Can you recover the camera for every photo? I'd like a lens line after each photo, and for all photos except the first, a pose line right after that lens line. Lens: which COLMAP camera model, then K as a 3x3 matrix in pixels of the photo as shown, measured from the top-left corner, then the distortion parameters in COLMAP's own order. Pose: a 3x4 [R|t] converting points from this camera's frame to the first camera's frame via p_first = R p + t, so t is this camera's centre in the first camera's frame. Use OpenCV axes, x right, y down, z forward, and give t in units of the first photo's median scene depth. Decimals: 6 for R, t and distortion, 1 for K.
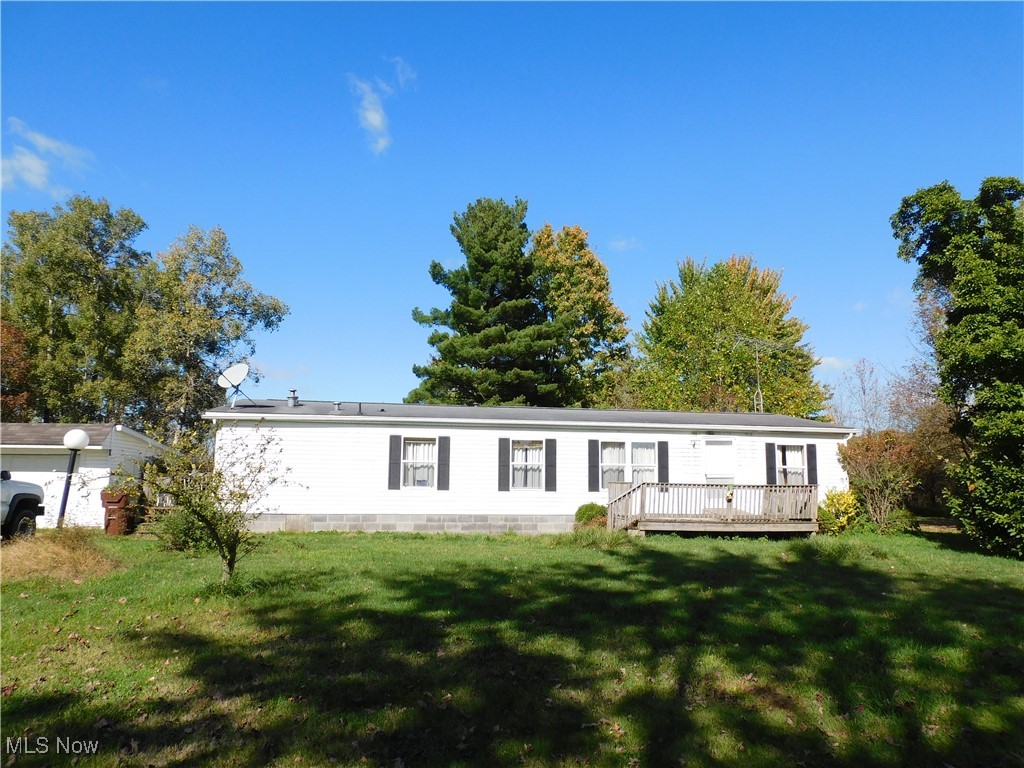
lens RADIAL K [[708.0, 0, 512.0], [0, 708.0, 384.0], [0, 0, 1]] dist [-0.136480, -0.000622]
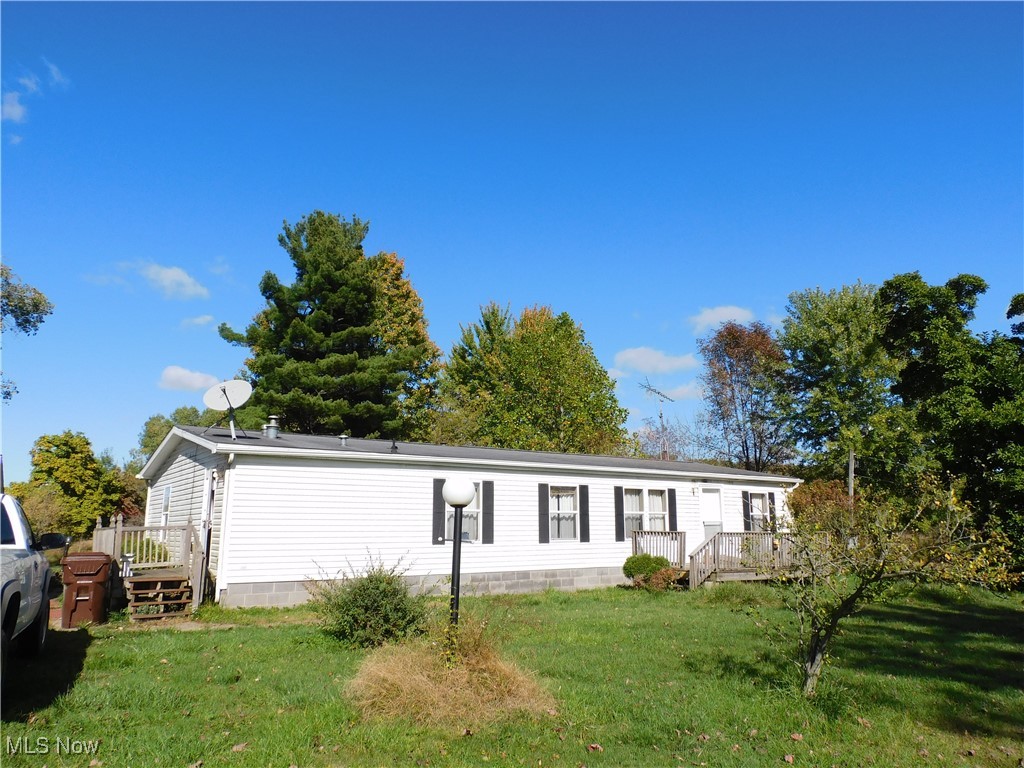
lens RADIAL K [[728.2, 0, 511.9], [0, 728.2, 354.8], [0, 0, 1]] dist [-0.078588, 0.000181]
pose [[0.918484, 0.083012, 0.386648, -0.406548], [-0.047587, 0.993816, -0.100327, 0.007474], [-0.392585, 0.073749, 0.916754, 0.145044]]
